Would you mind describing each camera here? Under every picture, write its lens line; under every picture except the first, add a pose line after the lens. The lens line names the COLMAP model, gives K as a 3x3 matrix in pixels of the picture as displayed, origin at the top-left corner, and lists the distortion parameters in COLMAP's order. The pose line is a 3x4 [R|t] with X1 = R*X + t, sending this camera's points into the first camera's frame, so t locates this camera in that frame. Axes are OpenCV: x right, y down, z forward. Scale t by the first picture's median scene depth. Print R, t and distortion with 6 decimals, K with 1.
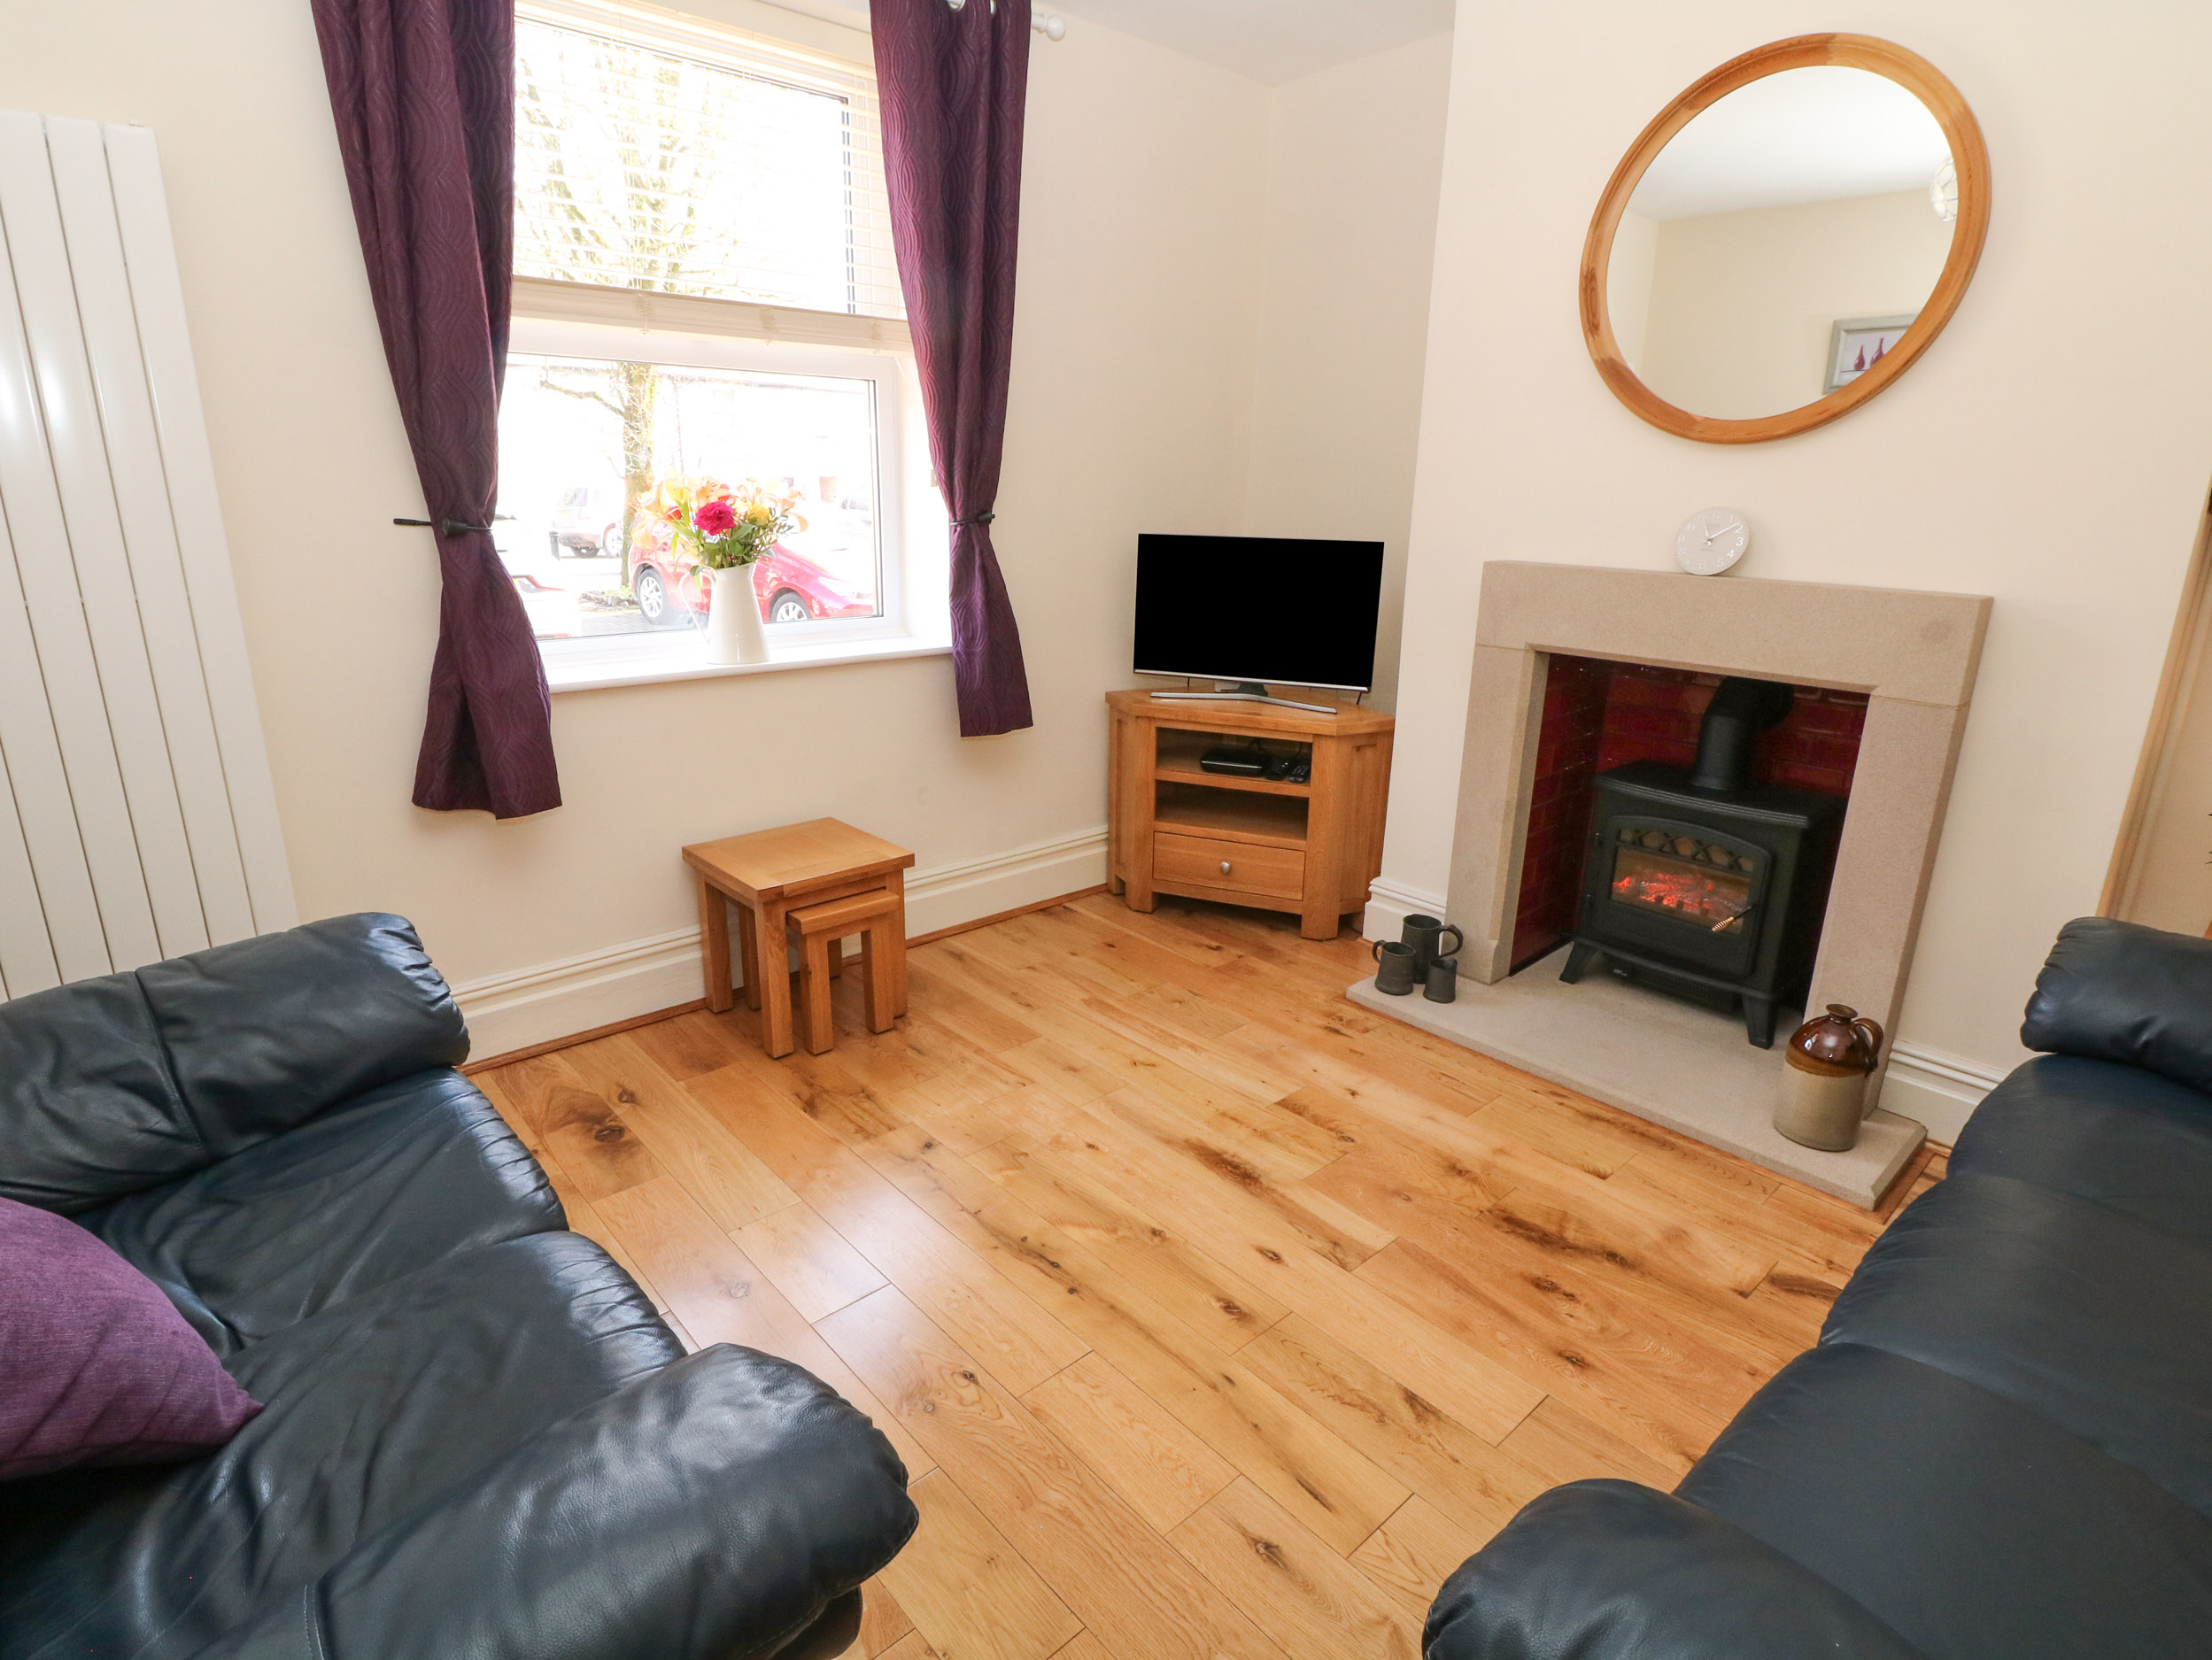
lens RADIAL K [[1143.6, 0, 1101.7], [0, 1143.6, 804.9], [0, 0, 1]] dist [0.001608, -0.018301]
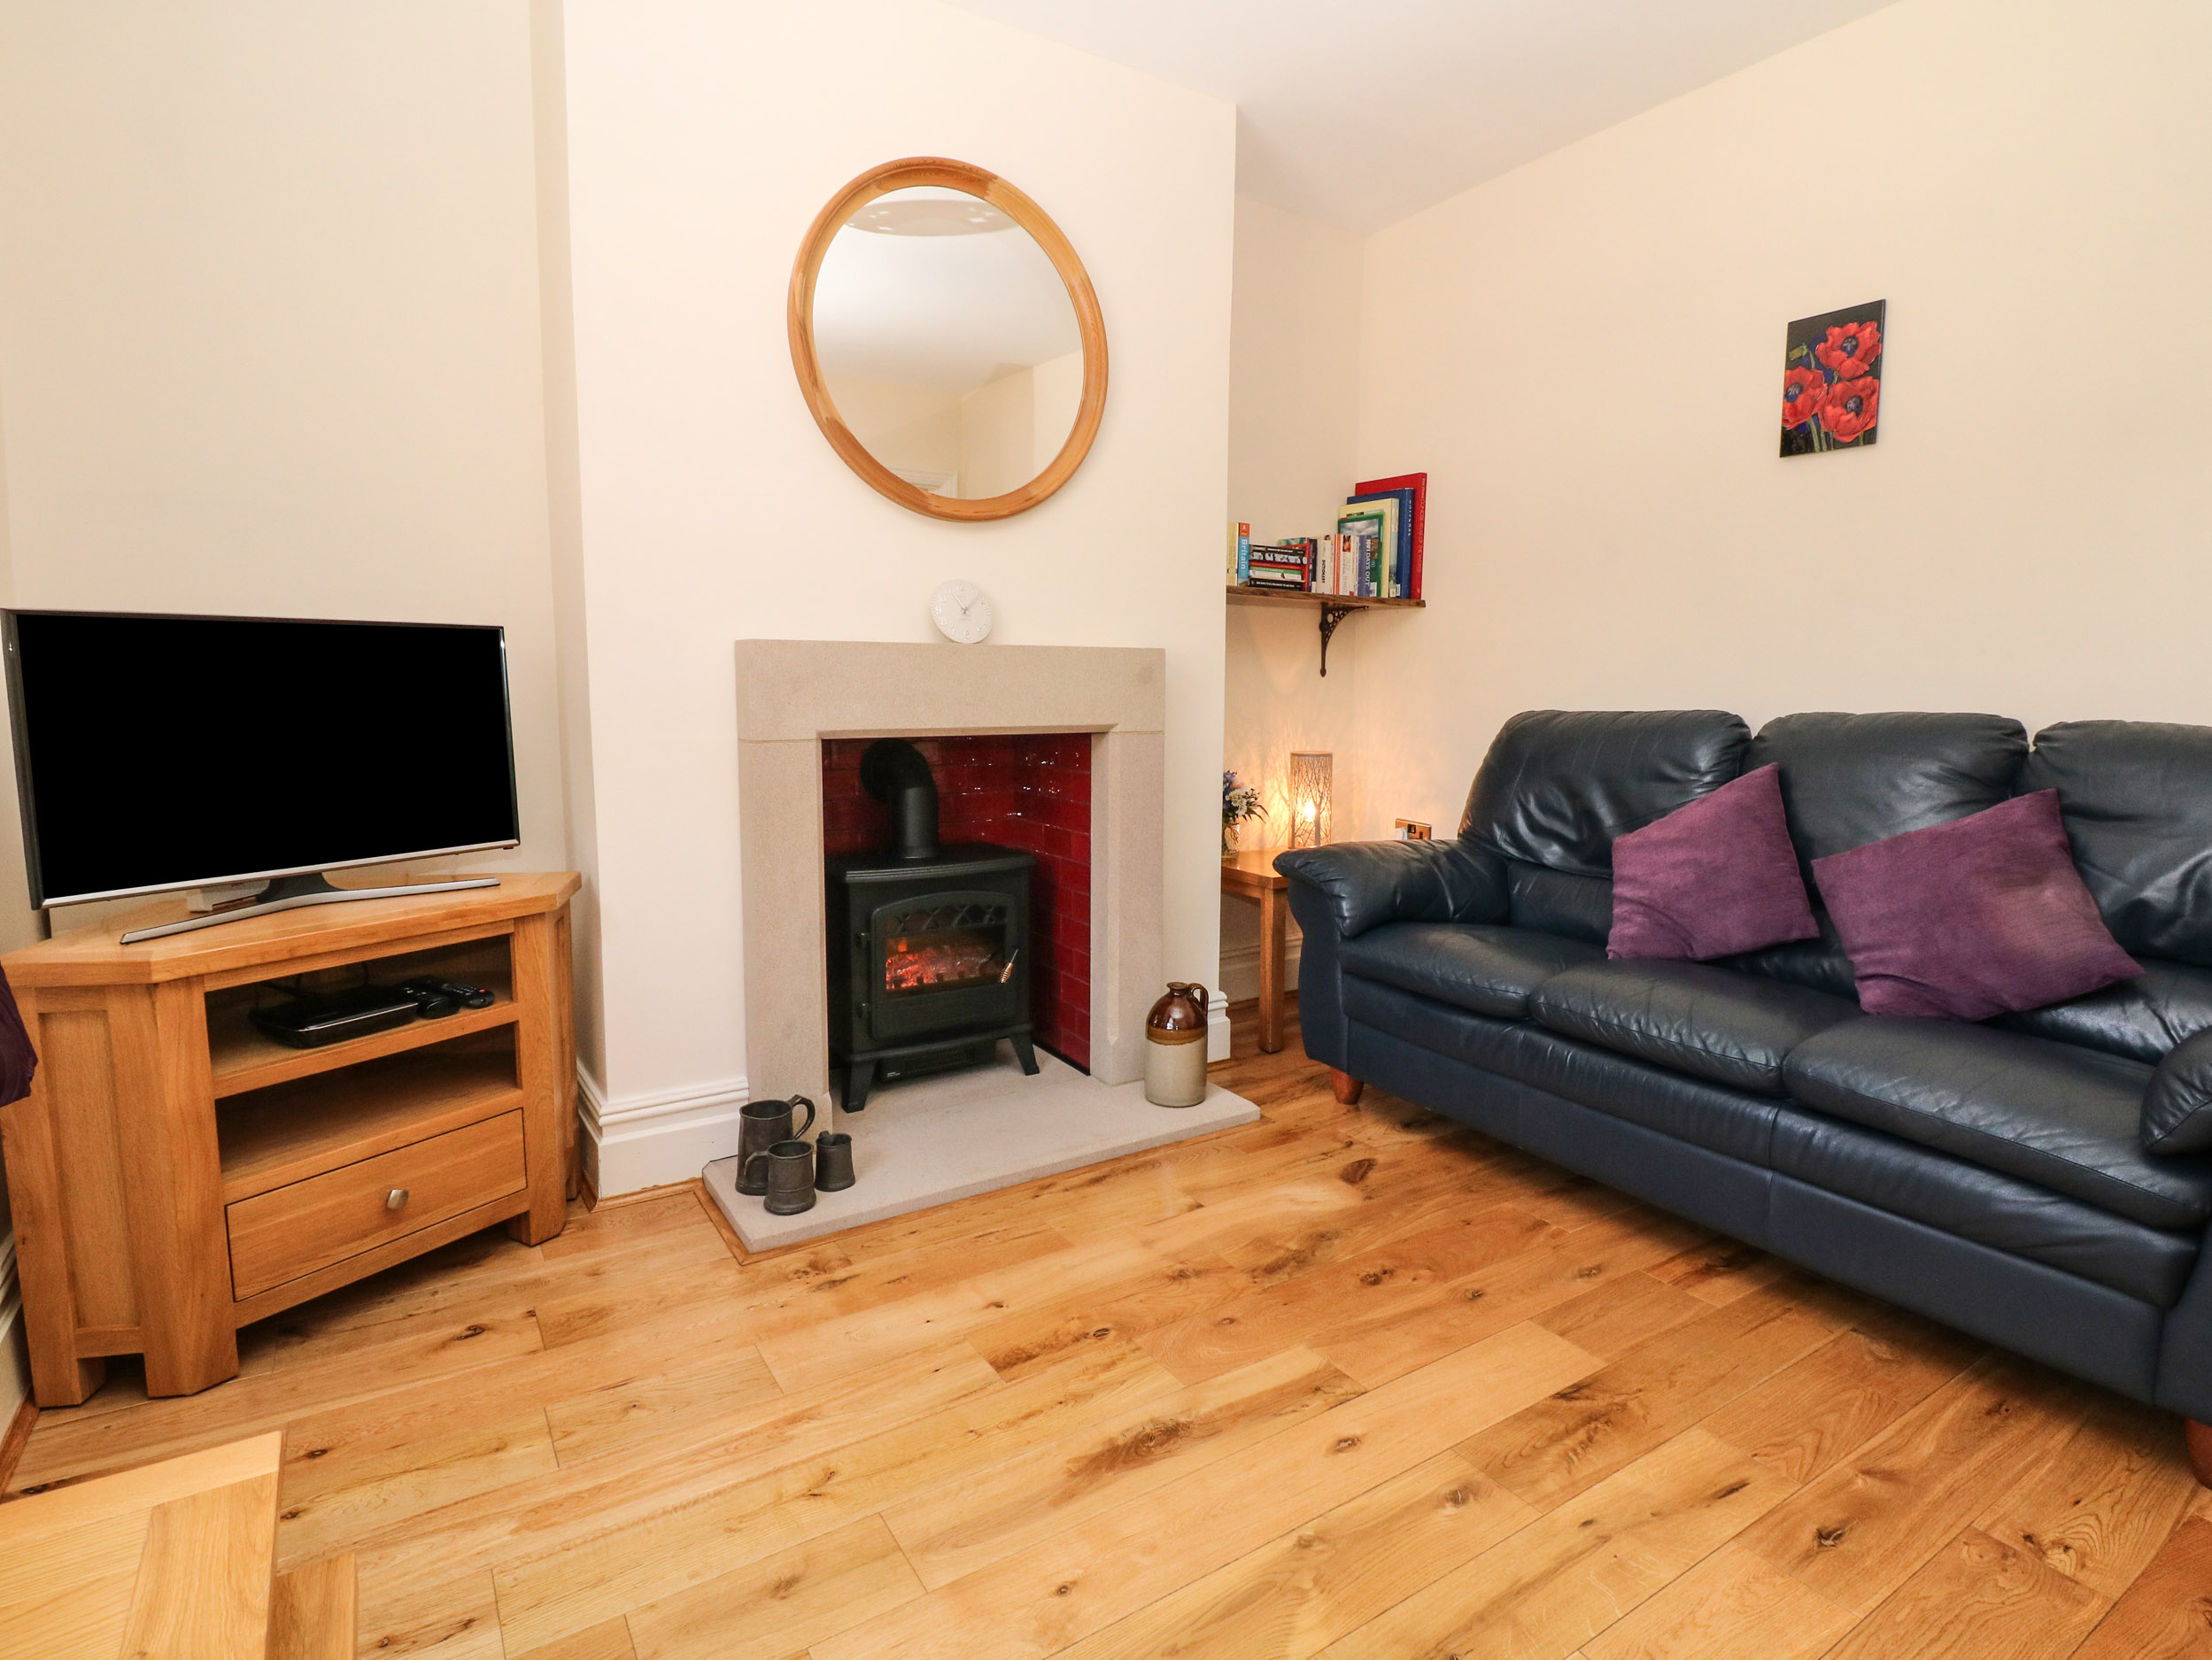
lens RADIAL K [[1143.6, 0, 1101.7], [0, 1143.6, 804.9], [0, 0, 1]] dist [0.001608, -0.018301]
pose [[0.170172, -0.130587, 0.976723, -0.423109], [0.267691, 0.960033, 0.081716, -0.100241], [-0.948358, 0.247554, 0.198328, 0.635096]]
